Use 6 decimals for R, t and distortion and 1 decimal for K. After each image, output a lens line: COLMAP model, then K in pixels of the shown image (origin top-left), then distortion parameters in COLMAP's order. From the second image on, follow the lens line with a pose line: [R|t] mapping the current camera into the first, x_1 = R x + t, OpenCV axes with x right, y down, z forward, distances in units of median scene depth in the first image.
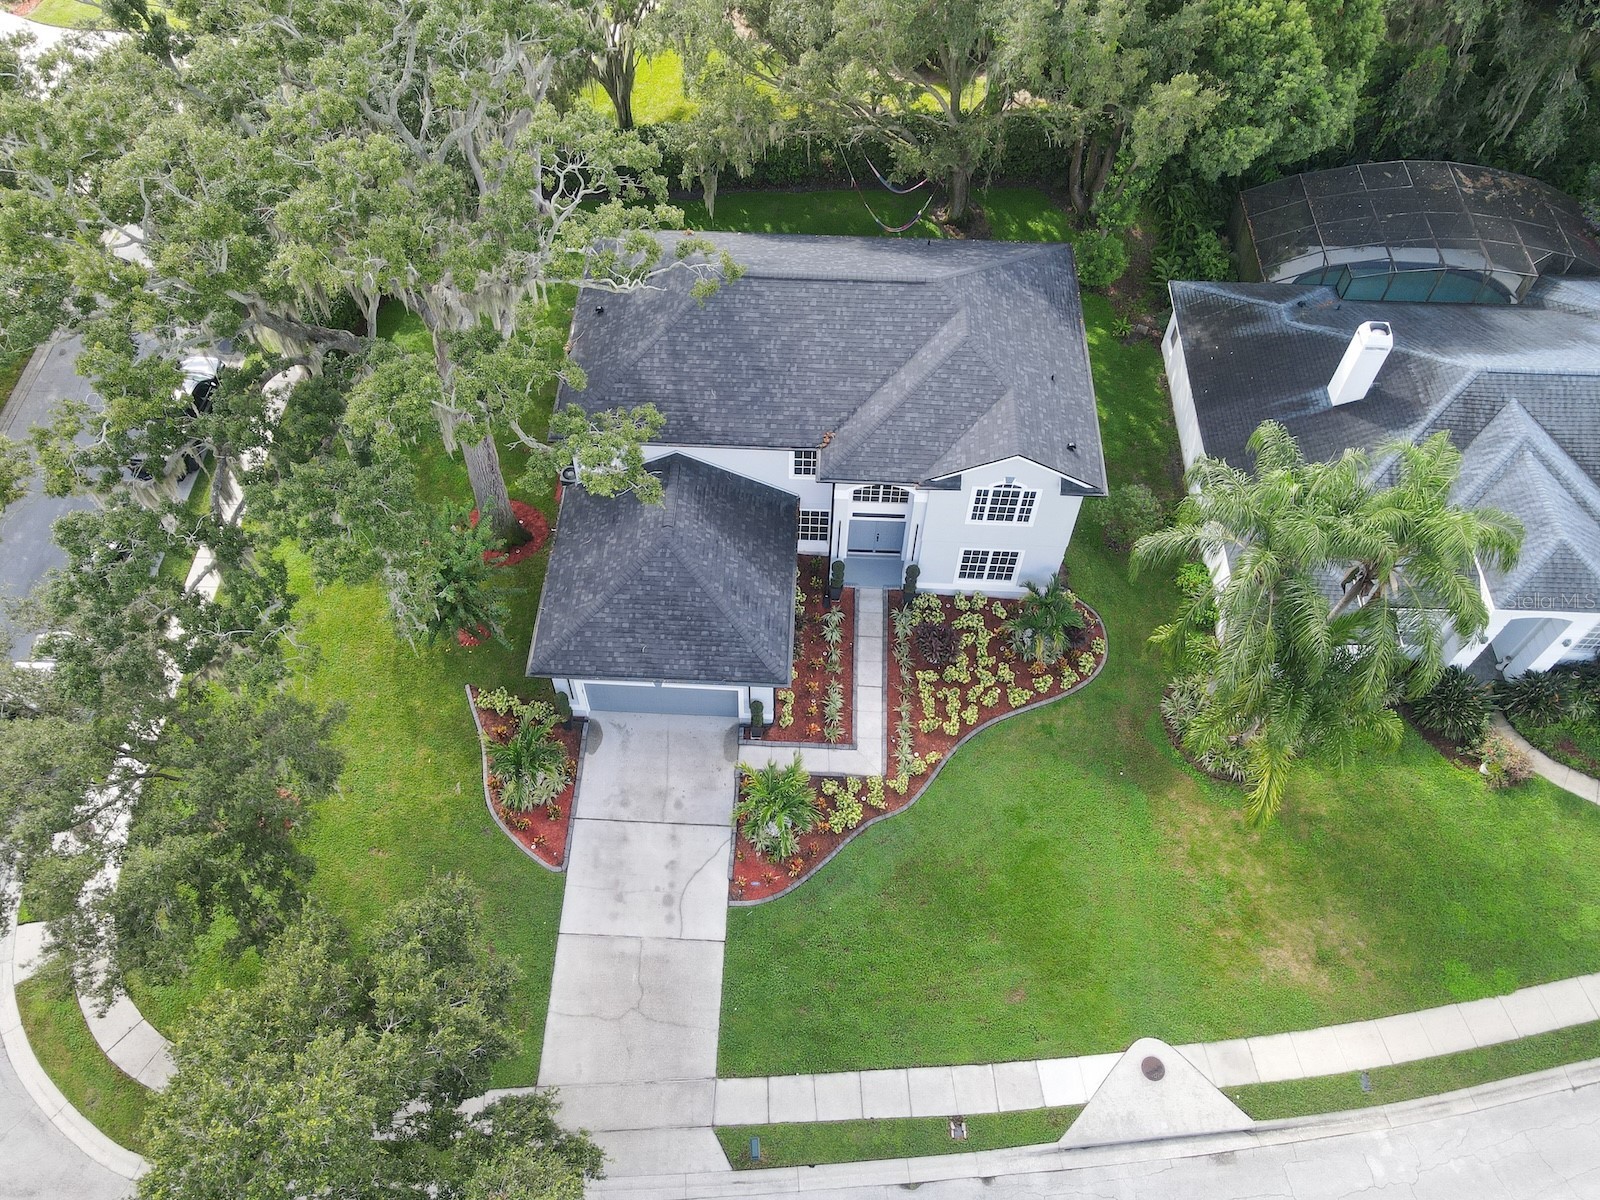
lens RADIAL K [[1154.8, 0, 768.6], [0, 1154.8, 622.4], [0, 0, 1]] dist [0.001563, 0.003320]
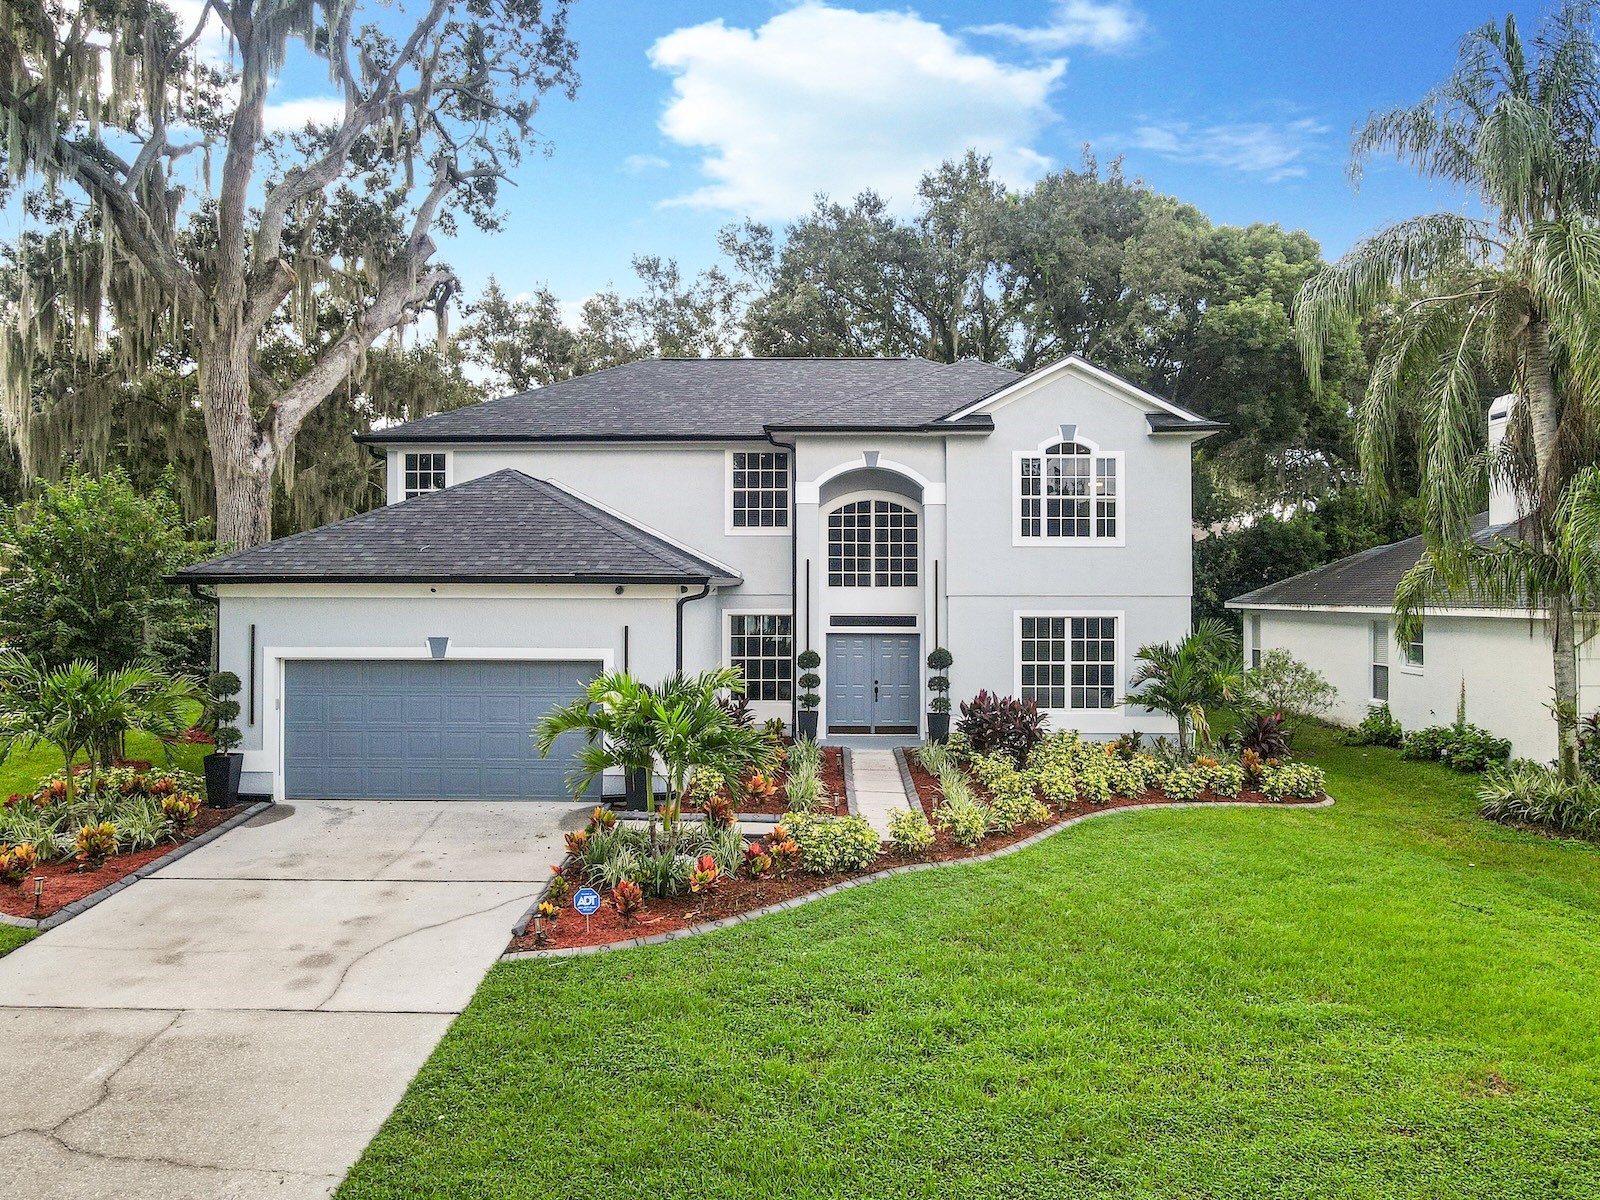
lens RADIAL K [[1178.0, 0, 800.0], [0, 1178.0, 600.0], [0, 0, 1]] dist [0.002228, 0.004441]
pose [[0.999400, 0.005218, 0.034232, 0.038355], [0.025153, 0.570045, -0.821228, 0.446464], [-0.023799, 0.821597, 0.569572, 0.691691]]
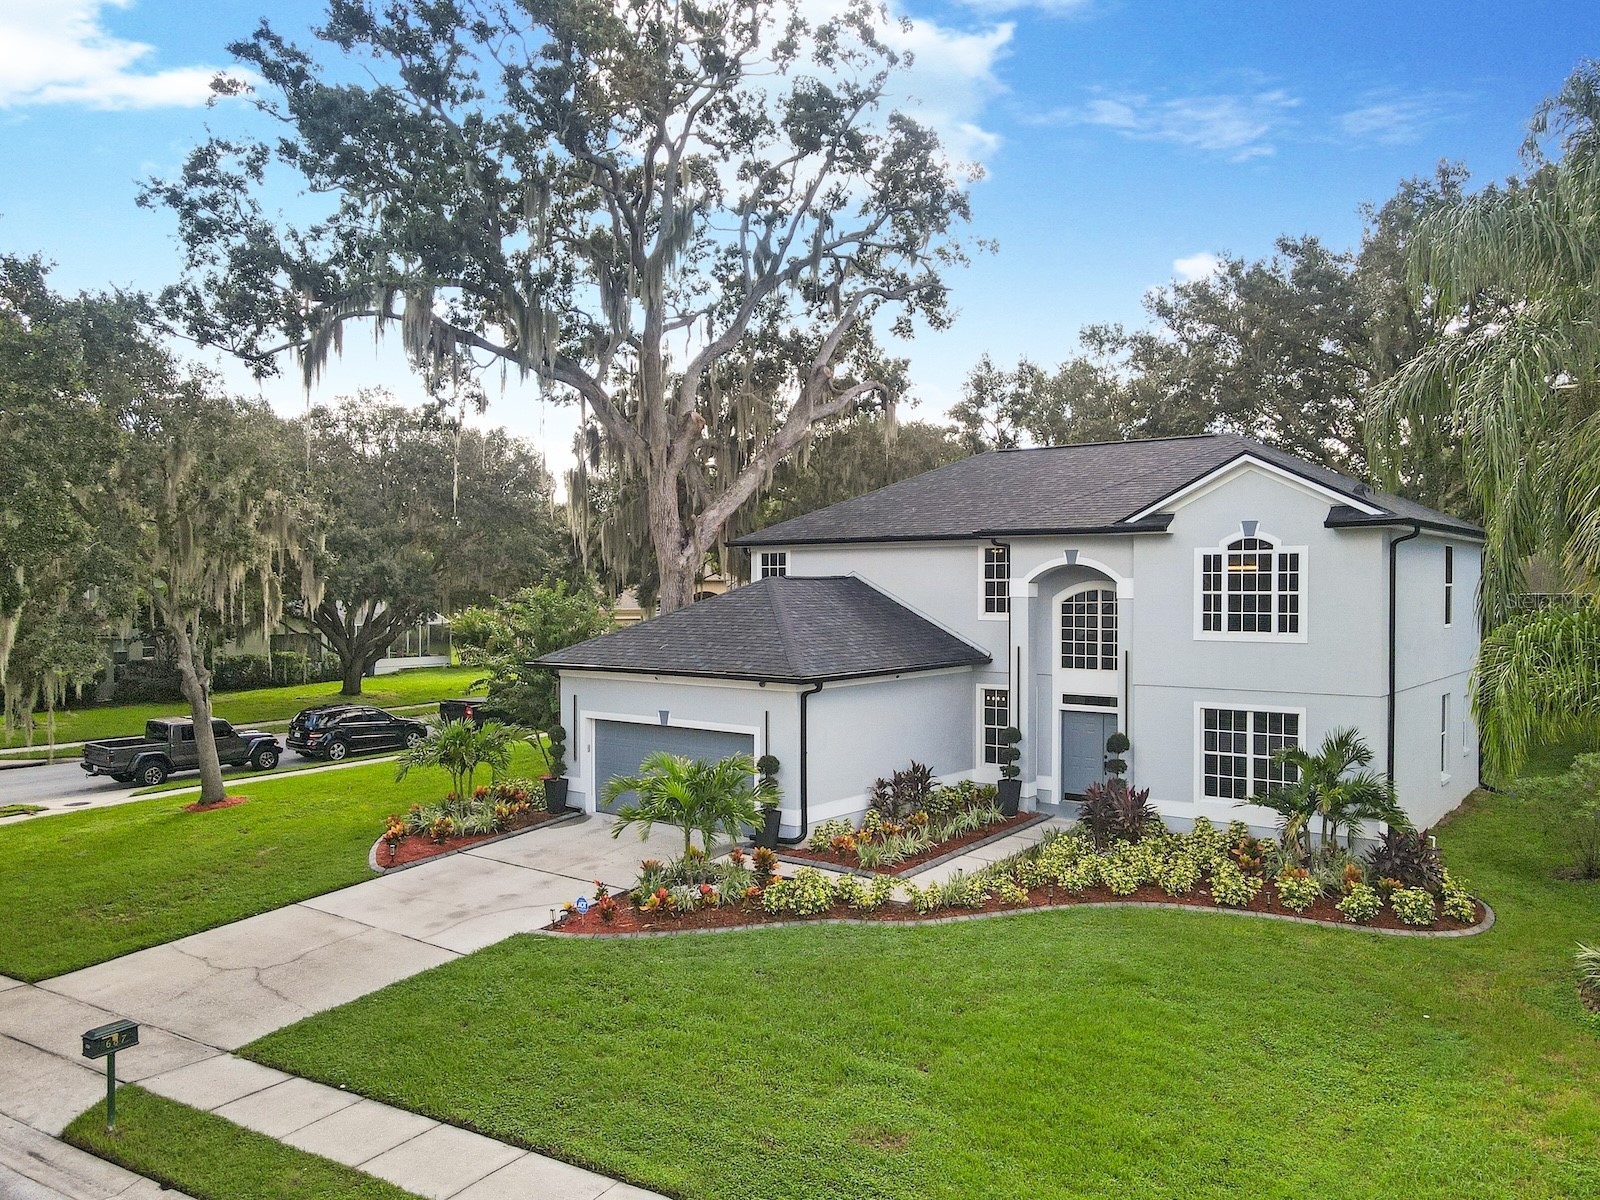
lens RADIAL K [[1207.7, 0, 806.9], [0, 1207.7, 645.7], [0, 0, 1]] dist [0.005936, -0.002143]
pose [[0.827022, 0.031798, -0.561270, 0.373528], [-0.466577, 0.595760, -0.653740, 0.454639], [0.313595, 0.802533, 0.507543, 0.619802]]
